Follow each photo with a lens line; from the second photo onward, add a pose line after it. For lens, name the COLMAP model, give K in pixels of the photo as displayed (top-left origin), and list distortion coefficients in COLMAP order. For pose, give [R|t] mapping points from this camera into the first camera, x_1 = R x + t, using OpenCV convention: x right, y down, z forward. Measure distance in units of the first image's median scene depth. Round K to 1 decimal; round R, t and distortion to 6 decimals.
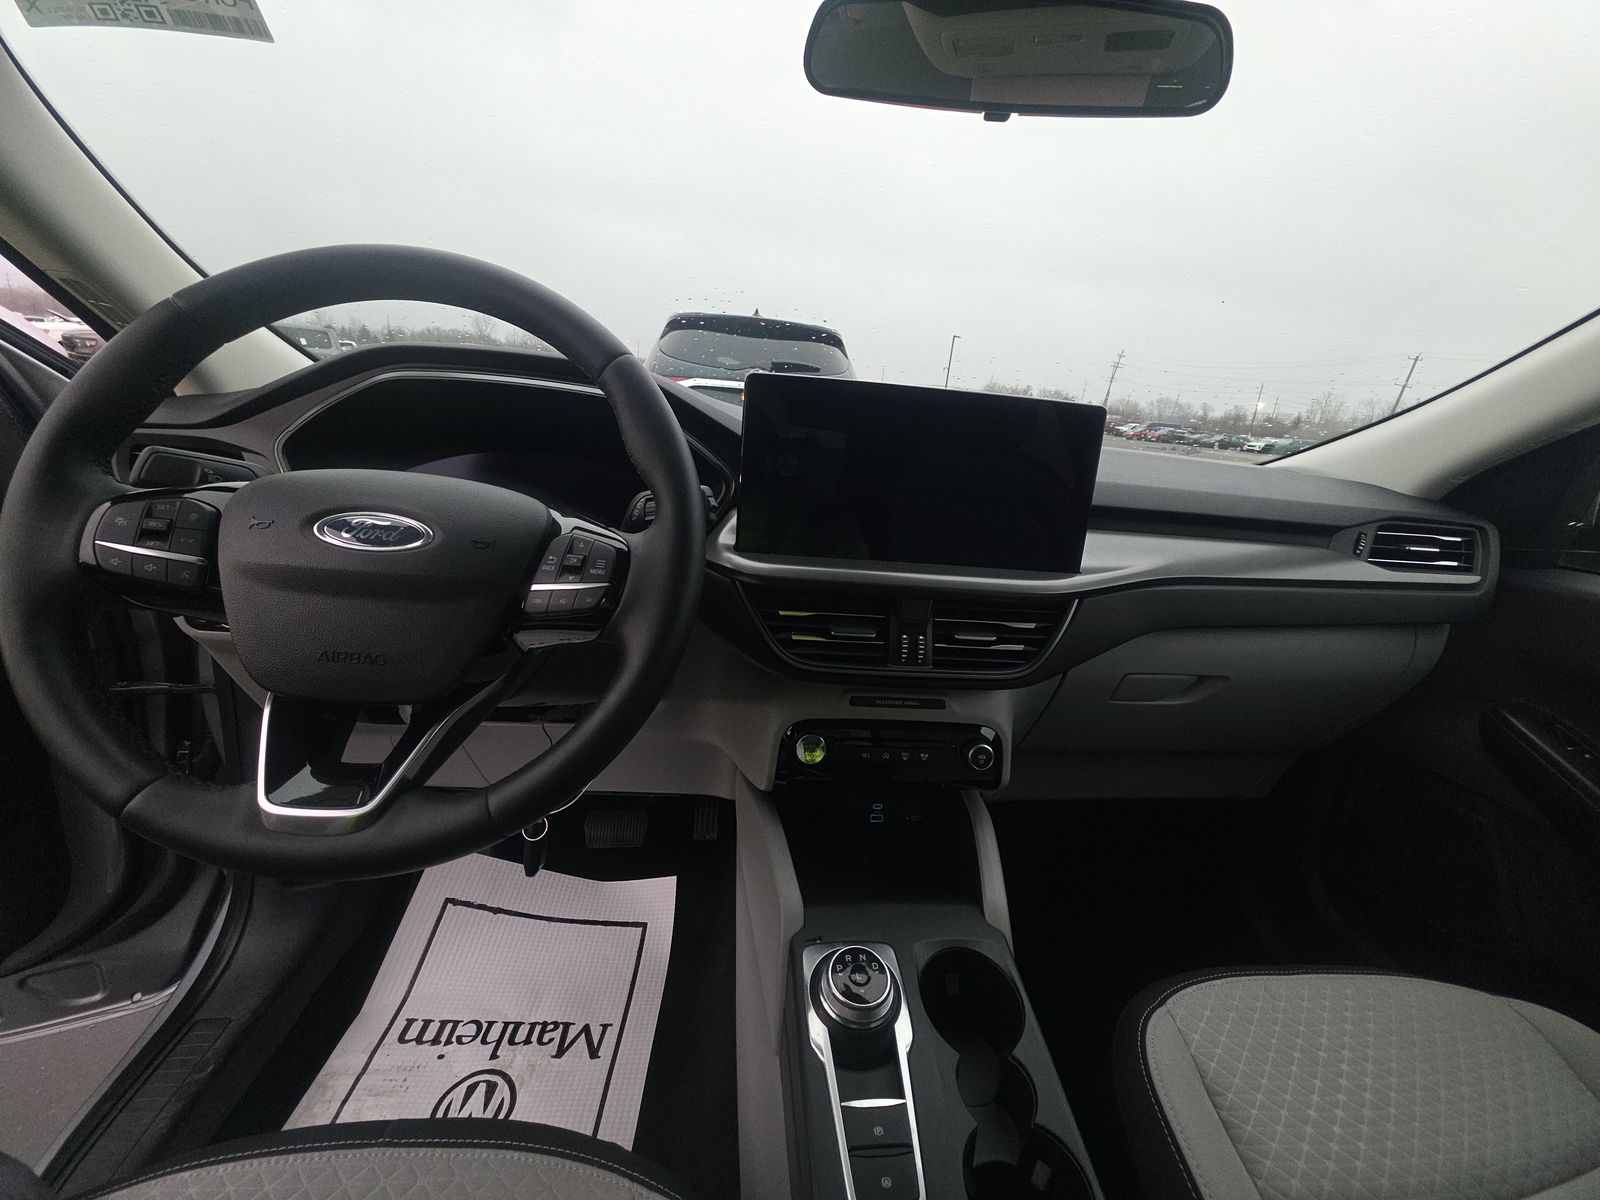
lens RADIAL K [[648.2, 0, 806.1], [0, 648.2, 599.0], [0, 0, 1]] dist [-0.002540, 0.000154]
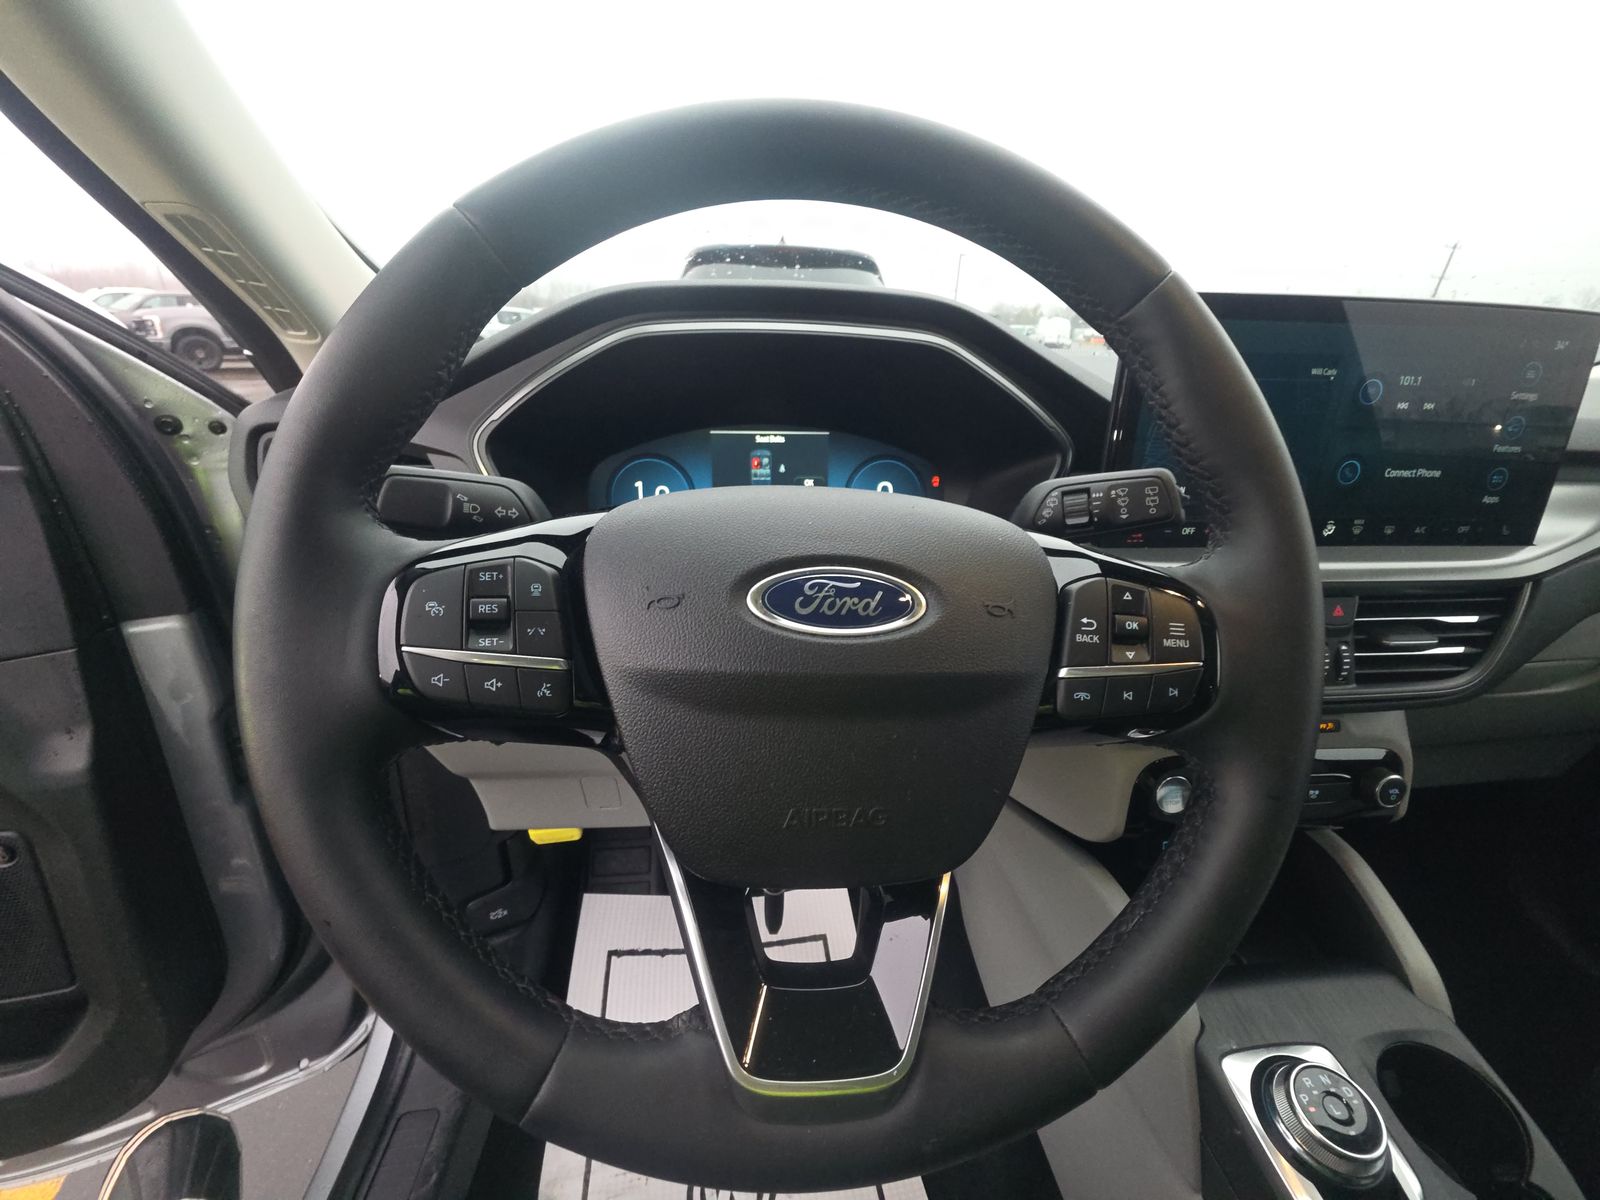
lens RADIAL K [[648.2, 0, 794.9], [0, 648.2, 605.6], [0, 0, 1]] dist [-0.002540, 0.000154]
pose [[0.998057, -0.059691, -0.017843, -0.425406], [0.061131, 0.993535, 0.095661, -0.095285], [0.012018, -0.096566, 0.995254, 0.244785]]
